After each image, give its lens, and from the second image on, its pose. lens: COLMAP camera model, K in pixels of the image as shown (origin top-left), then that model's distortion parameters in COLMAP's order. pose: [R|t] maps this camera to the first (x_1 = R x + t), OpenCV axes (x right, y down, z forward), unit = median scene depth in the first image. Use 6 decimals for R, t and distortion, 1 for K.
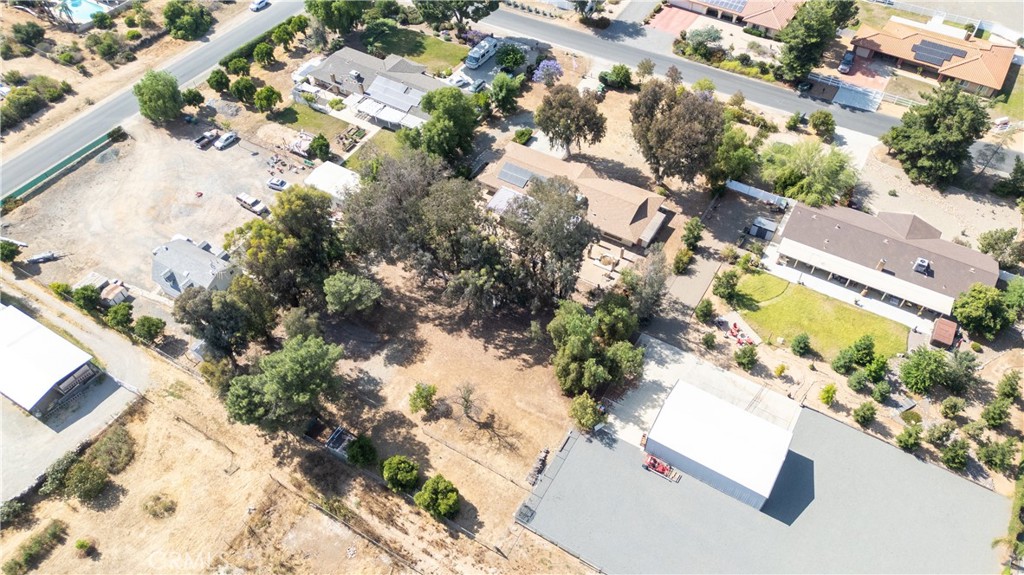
lens RADIAL K [[721.6, 0, 512.0], [0, 721.6, 287.5], [0, 0, 1]] dist [0.073596, -0.075673]
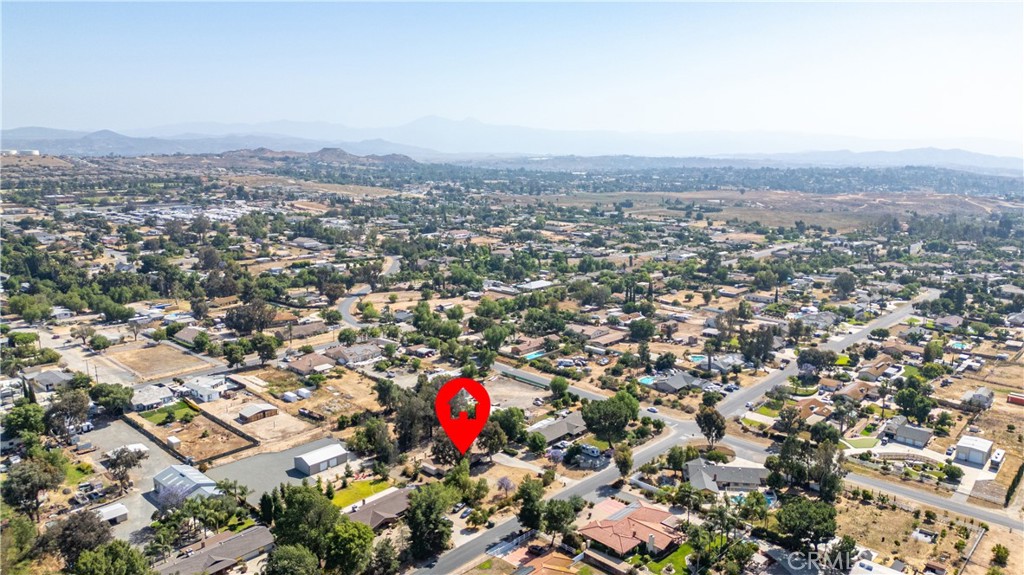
lens RADIAL K [[710.5, 0, 514.9], [0, 710.5, 292.2], [0, 0, 1]] dist [0.059297, -0.051434]
pose [[-0.194289, 0.205116, -0.959260, 2.247734], [-0.750664, 0.598418, 0.279998, -1.280106], [0.631470, 0.774483, 0.037707, 0.731303]]
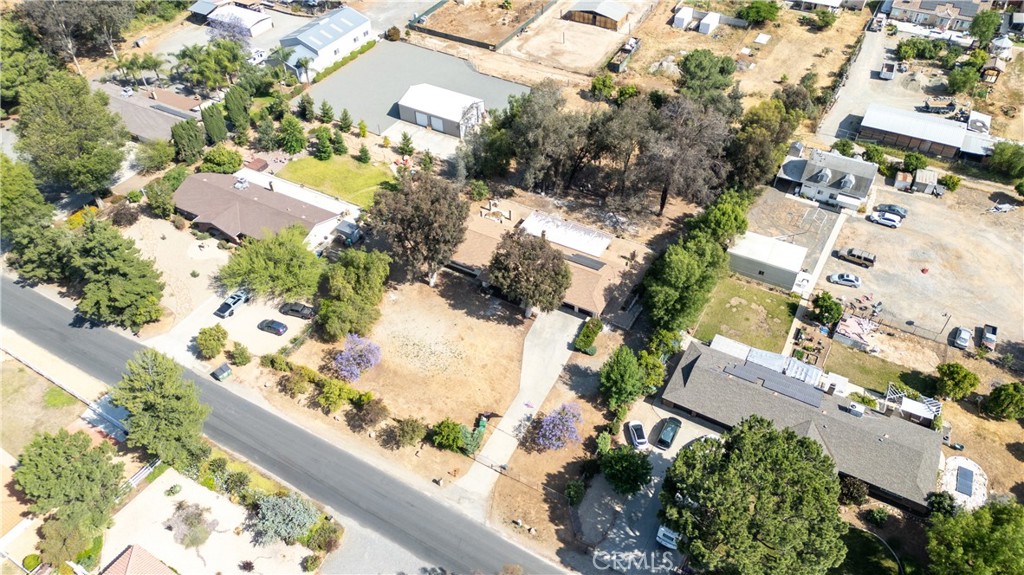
lens RADIAL K [[710.5, 0, 514.9], [0, 710.5, 292.2], [0, 0, 1]] dist [0.059297, -0.051434]
pose [[-0.999286, 0.037155, -0.006820, 0.120247], [-0.009281, -0.066464, 0.997746, -1.221072], [0.036618, 0.997097, 0.066762, 1.107798]]
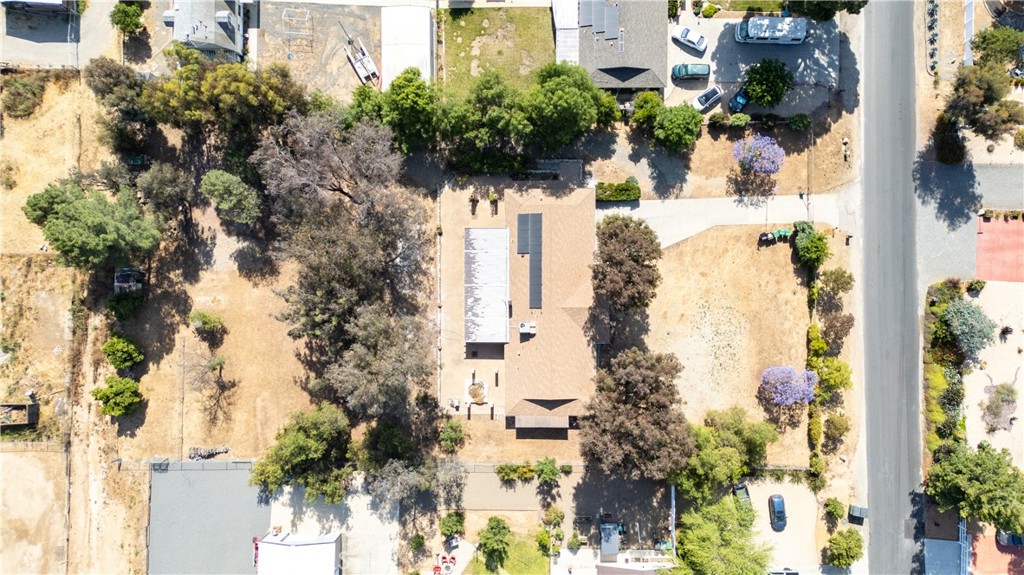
lens RADIAL K [[742.5, 0, 528.5], [0, 742.5, 283.6], [0, 0, 1]] dist [0.066378, -0.066256]
pose [[0.512721, 0.858416, -0.015430, 0.070203], [-0.646126, 0.397634, 0.651466, -0.739641], [0.565365, -0.324051, 0.758521, 0.434050]]
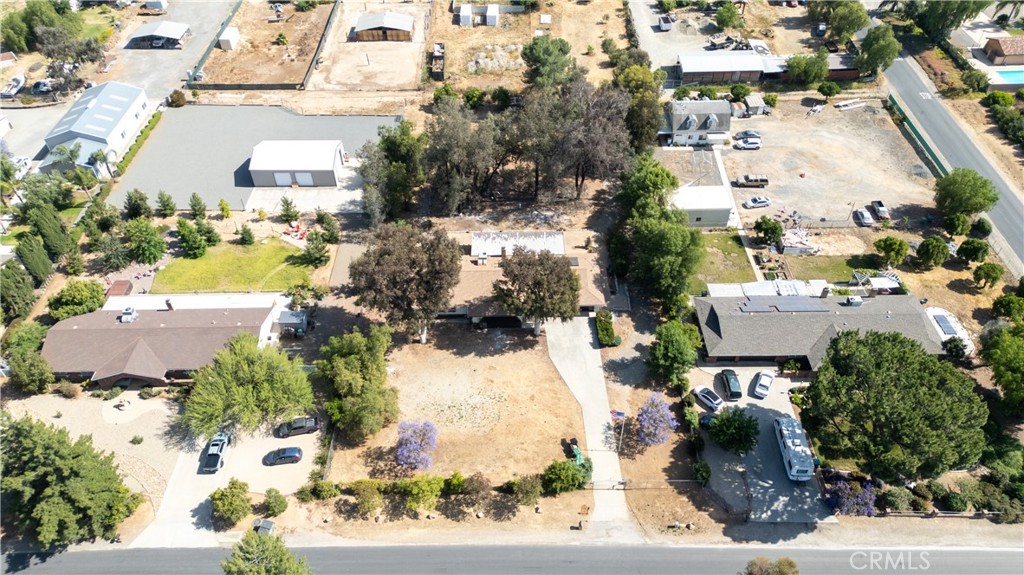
lens RADIAL K [[710.5, 0, 514.9], [0, 710.5, 292.2], [0, 0, 1]] dist [0.059297, -0.051434]
pose [[-0.852754, 0.374749, -0.363833, 0.453723], [-0.386343, 0.016212, 0.922213, -1.100725], [0.351497, 0.926984, 0.130957, 1.019354]]
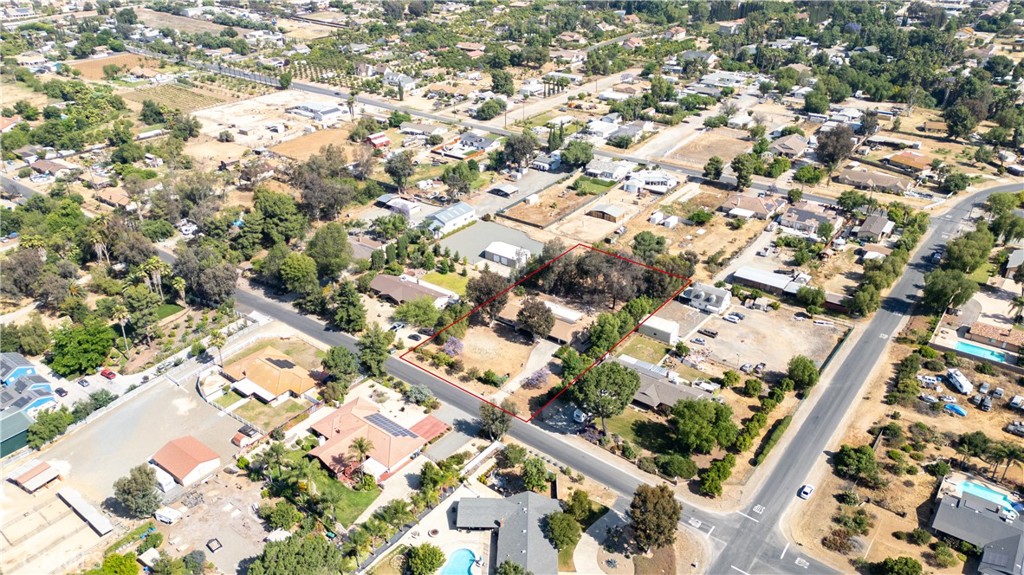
lens RADIAL K [[721.6, 0, 512.0], [0, 721.6, 287.5], [0, 0, 1]] dist [0.073596, -0.075673]
pose [[-0.993530, -0.032009, 0.108970, -0.060904], [0.099781, 0.212263, 0.972105, -2.304204], [-0.054247, 0.976688, -0.207695, 1.493072]]
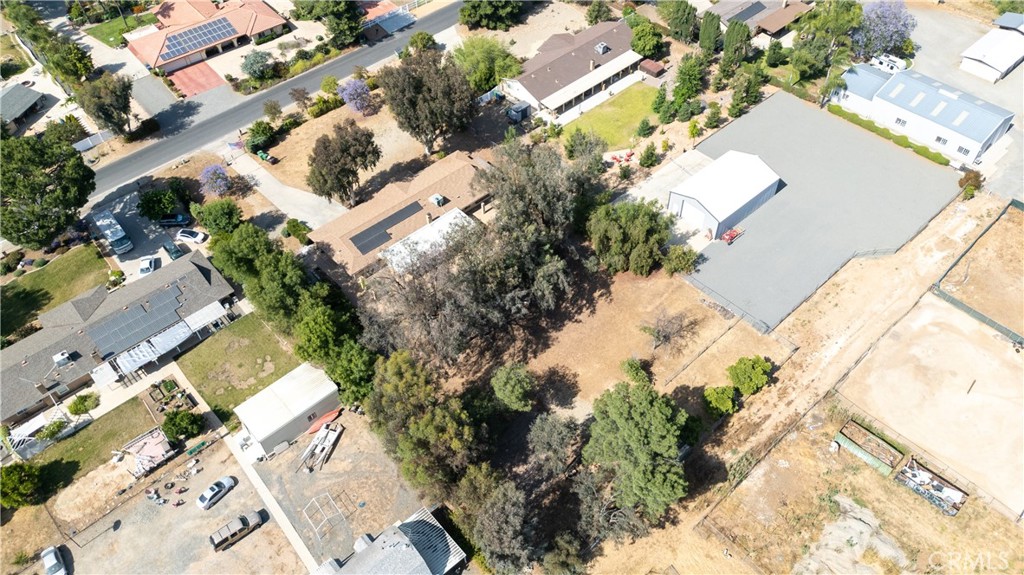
lens RADIAL K [[742.5, 0, 528.5], [0, 742.5, 283.6], [0, 0, 1]] dist [0.066378, -0.066256]
pose [[0.283829, -0.710599, 0.643809, -0.648754], [0.744332, 0.586552, 0.319258, -0.309007], [-0.604492, 0.388593, 0.695403, 0.302045]]
